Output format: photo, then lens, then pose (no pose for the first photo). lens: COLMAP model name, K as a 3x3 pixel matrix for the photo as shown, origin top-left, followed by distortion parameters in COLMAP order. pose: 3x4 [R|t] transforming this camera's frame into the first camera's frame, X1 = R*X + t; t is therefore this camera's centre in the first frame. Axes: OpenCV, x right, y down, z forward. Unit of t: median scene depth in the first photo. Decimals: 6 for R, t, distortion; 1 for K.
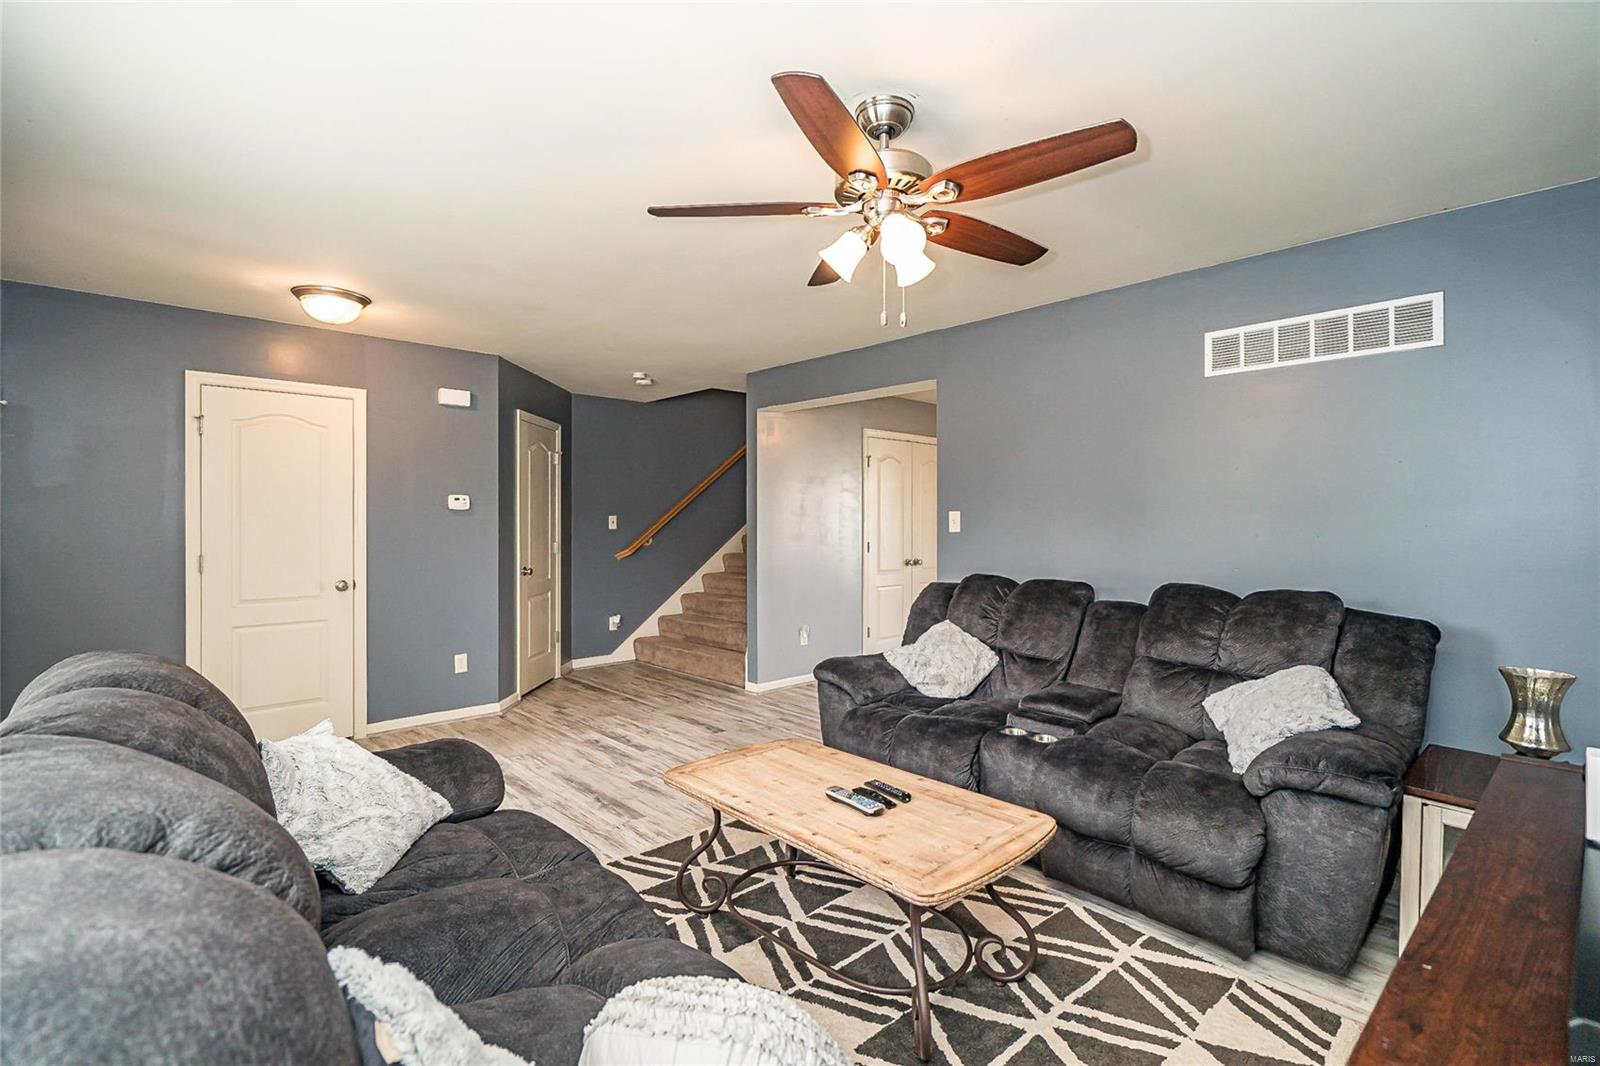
lens RADIAL K [[690.7, 0, 800.0], [0, 690.7, 533.0], [0, 0, 1]] dist [0.001004, 0.000131]
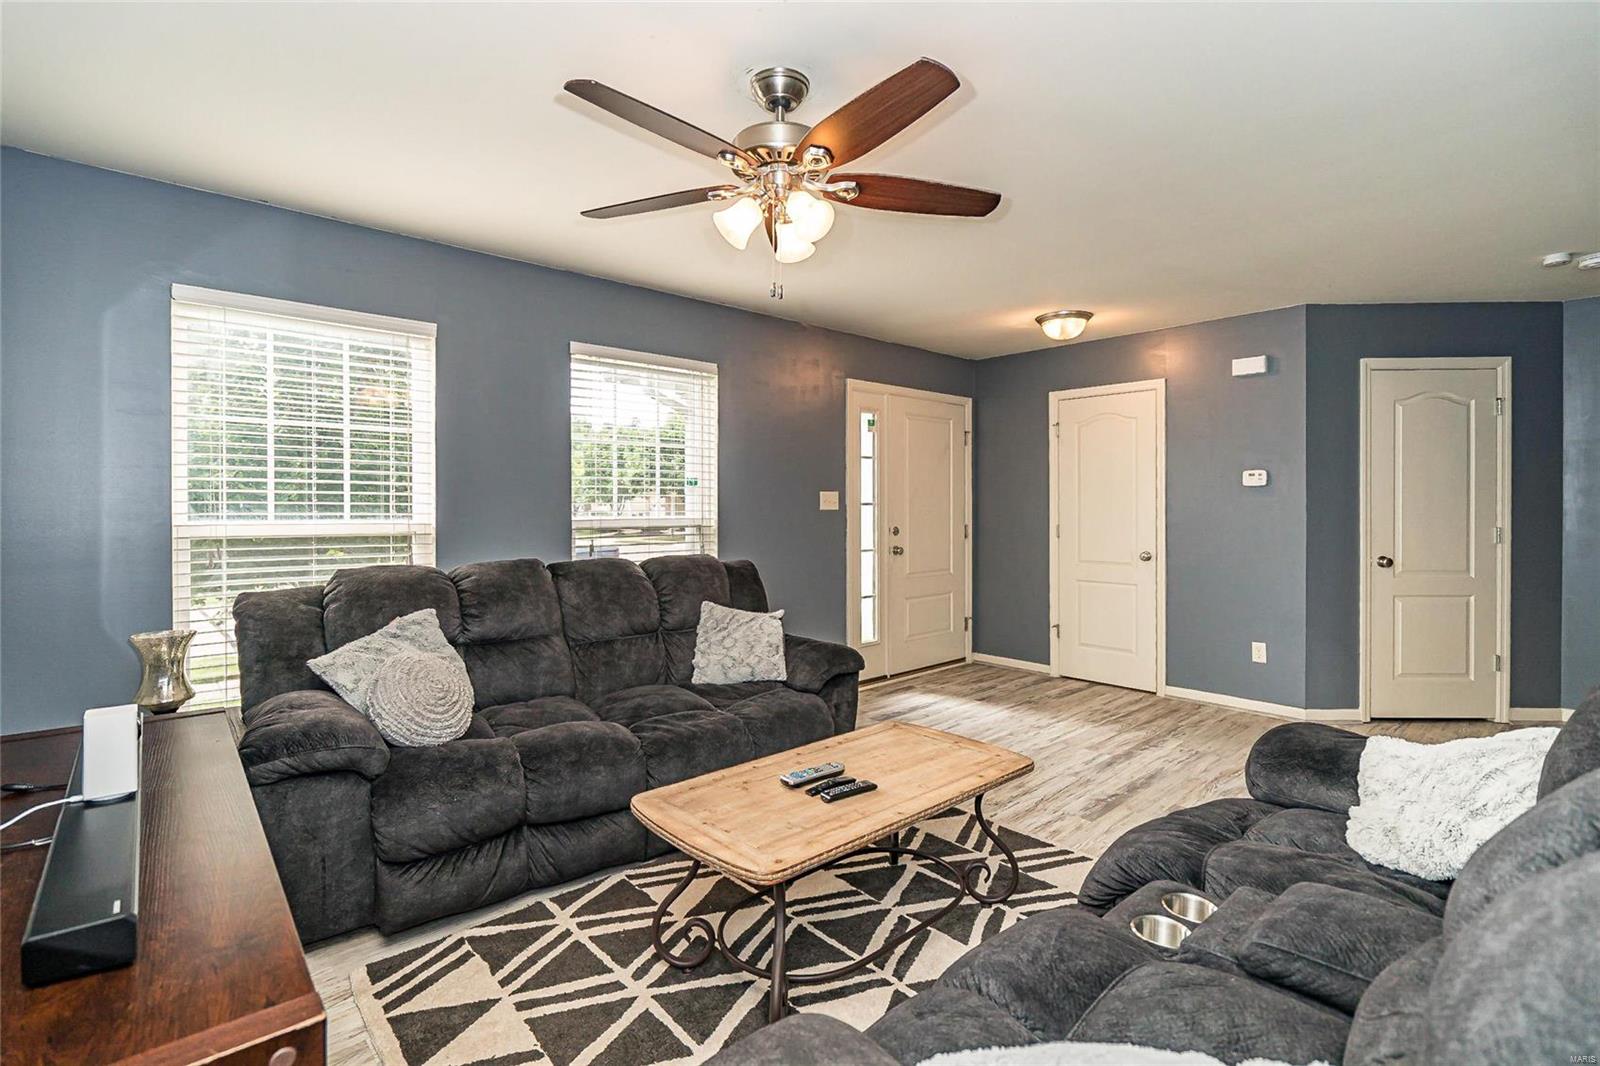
lens RADIAL K [[729.8, 0, 804.4], [0, 729.8, 514.5], [0, 0, 1]] dist [-0.001839, 0.000003]
pose [[-0.030418, -0.003856, -0.999530, 0.748563], [0.000813, 0.999992, -0.003882, 0.020872], [0.999537, -0.000931, -0.030414, 0.684853]]
